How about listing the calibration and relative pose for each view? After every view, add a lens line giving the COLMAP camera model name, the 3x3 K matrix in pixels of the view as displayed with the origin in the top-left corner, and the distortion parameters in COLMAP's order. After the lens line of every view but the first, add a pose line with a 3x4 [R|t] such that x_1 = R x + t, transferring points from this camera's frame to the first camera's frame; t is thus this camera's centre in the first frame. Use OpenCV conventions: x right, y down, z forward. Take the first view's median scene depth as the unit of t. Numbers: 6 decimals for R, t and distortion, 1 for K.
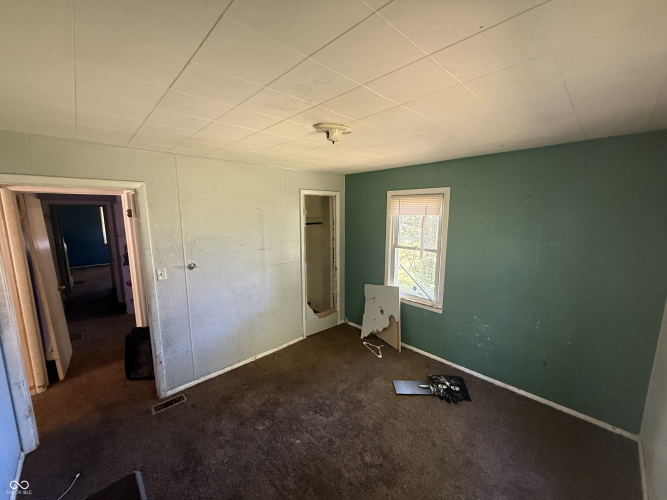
lens RADIAL K [[265.7, 0, 332.0], [0, 265.7, 249.9], [0, 0, 1]] dist [-0.000272, -0.000012]
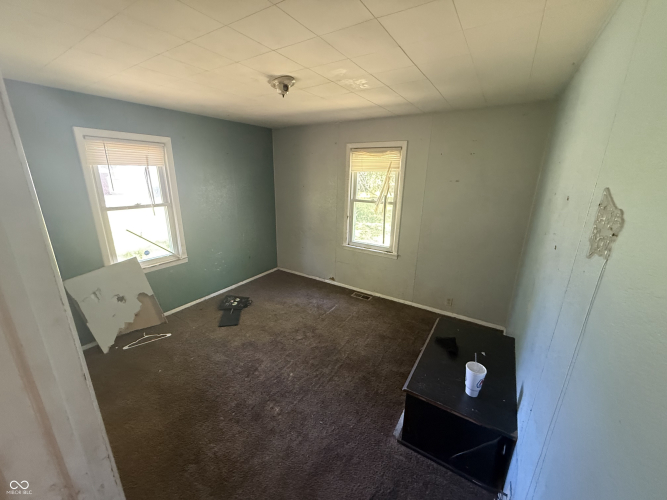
lens RADIAL K [[265.7, 0, 332.0], [0, 265.7, 249.9], [0, 0, 1]] dist [-0.000272, -0.000012]
pose [[-0.240832, -0.269216, 0.932482, -0.827742], [0.129463, 0.943264, 0.305765, -0.066363], [-0.961894, 0.194360, -0.192315, 0.740095]]
